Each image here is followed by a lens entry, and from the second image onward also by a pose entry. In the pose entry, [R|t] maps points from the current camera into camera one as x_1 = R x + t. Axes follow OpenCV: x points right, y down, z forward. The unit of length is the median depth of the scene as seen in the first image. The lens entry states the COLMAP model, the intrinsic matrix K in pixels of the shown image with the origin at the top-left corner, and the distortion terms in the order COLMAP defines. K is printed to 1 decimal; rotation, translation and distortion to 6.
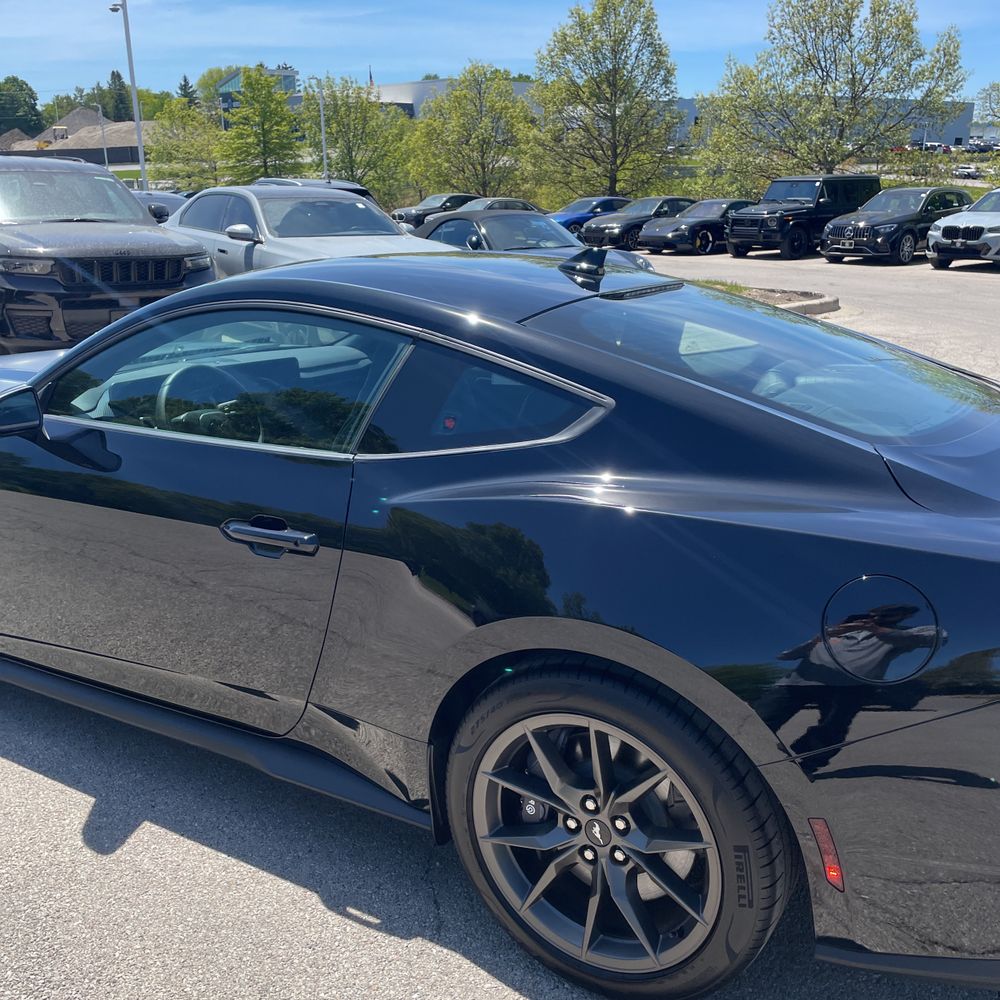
lens RADIAL K [[994.1, 0, 500.0], [0, 994.1, 500.0], [0, 0, 1]] dist [0.092666, -0.118024]
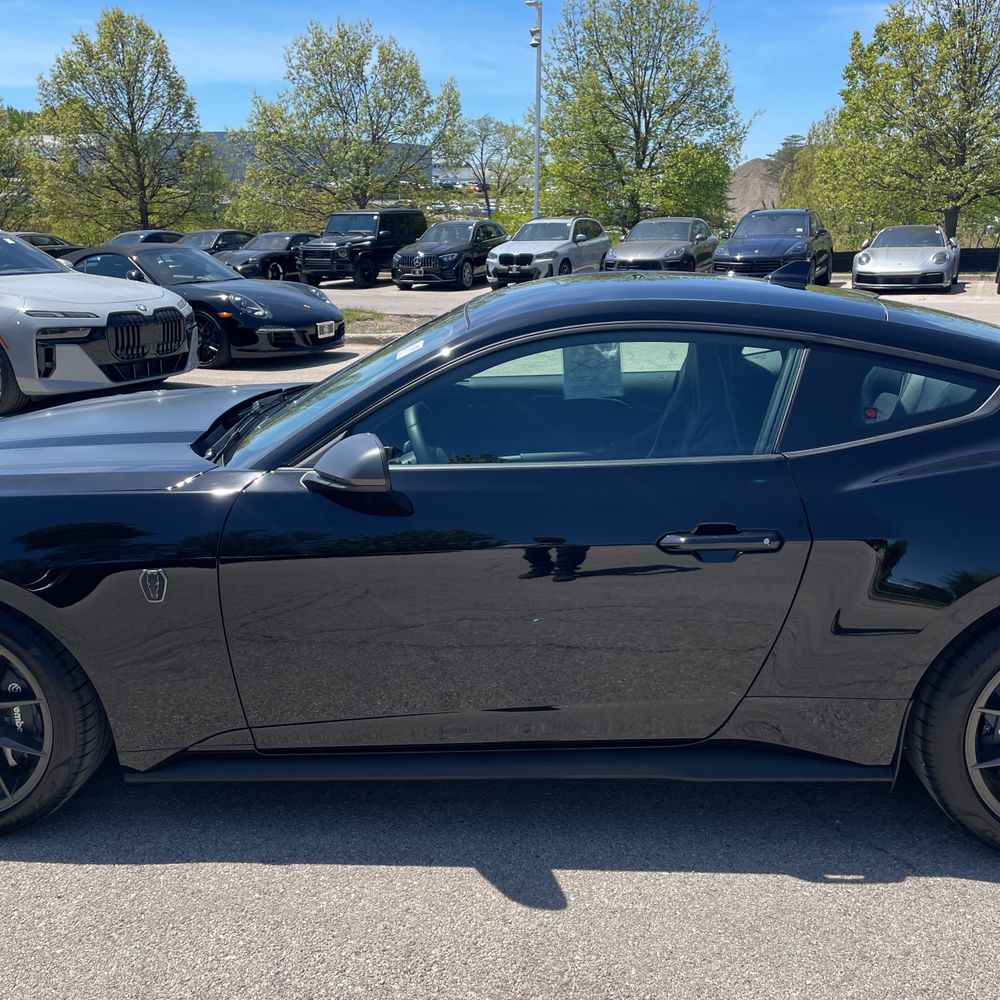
lens RADIAL K [[997.6, 0, 497.3], [0, 997.6, 486.2], [0, 0, 1]] dist [0.083856, -0.100836]
pose [[0.887280, -0.129638, 0.442637, -0.084330], [0.149006, 0.988794, -0.009093, -0.004383], [-0.436498, 0.074024, 0.896655, 0.015211]]
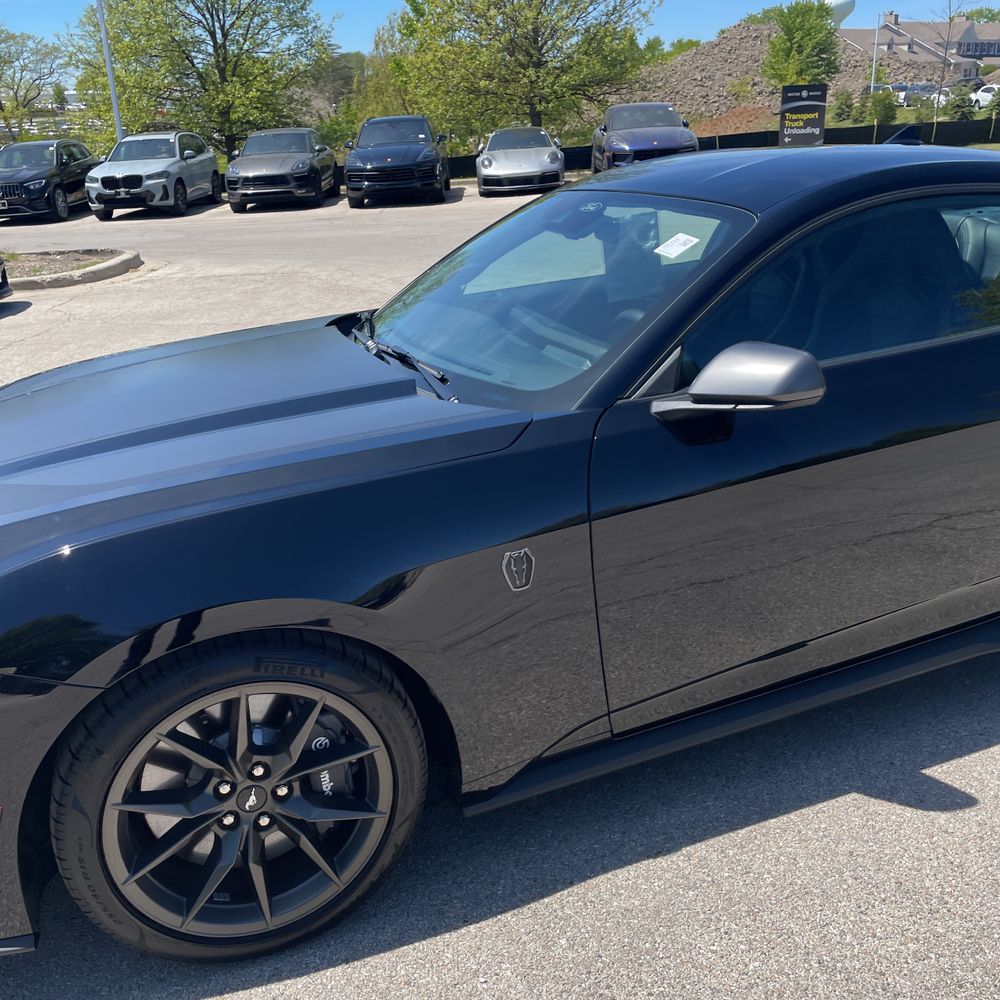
lens RADIAL K [[994.1, 0, 500.0], [0, 994.1, 500.0], [0, 0, 1]] dist [0.092666, -0.118024]
pose [[0.614379, -0.313494, 0.724057, -0.128908], [0.287008, 0.943607, 0.165020, -0.019686], [-0.734959, 0.106426, 0.669708, 0.069494]]
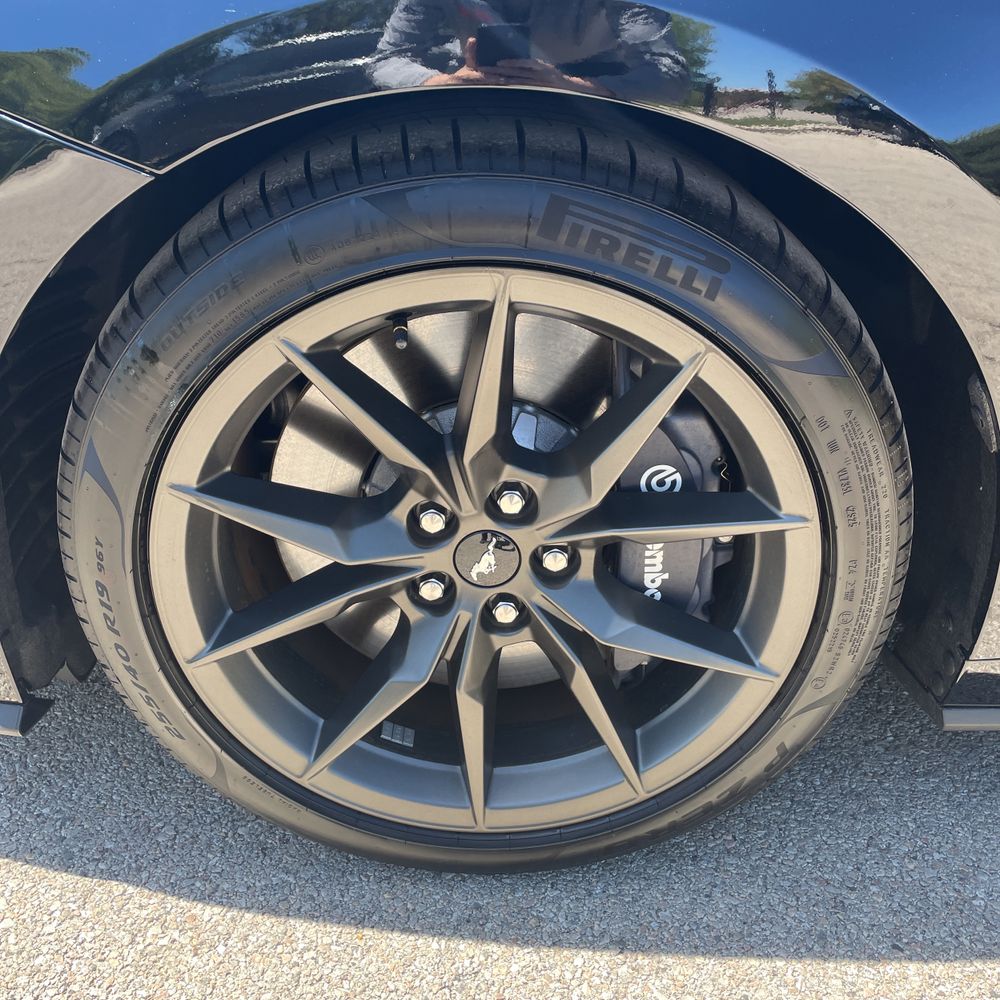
lens RADIAL K [[994.1, 0, 500.0], [0, 994.1, 500.0], [0, 0, 1]] dist [0.092666, -0.118024]
pose [[0.860490, -0.267034, 0.433877, -0.104650], [0.153094, 0.947800, 0.279708, -0.001310], [-0.485920, -0.174262, 0.856455, 0.110543]]
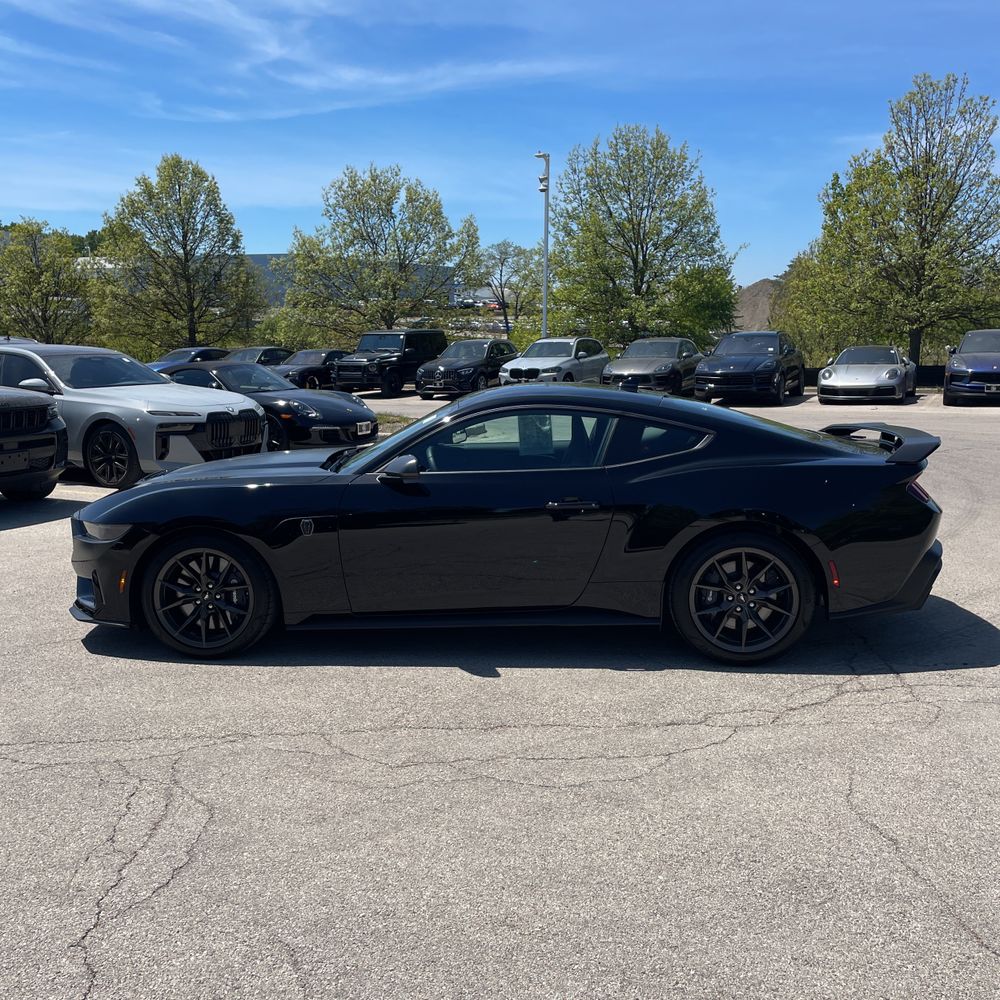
lens RADIAL K [[989.0, 0, 500.0], [0, 989.0, 500.0], [0, 0, 1]] dist [0.083463, -0.103878]
pose [[0.894895, -0.082894, 0.438511, -0.126936], [0.142649, 0.984181, -0.105068, 0.021792], [-0.422865, 0.156578, 0.892563, -0.085031]]
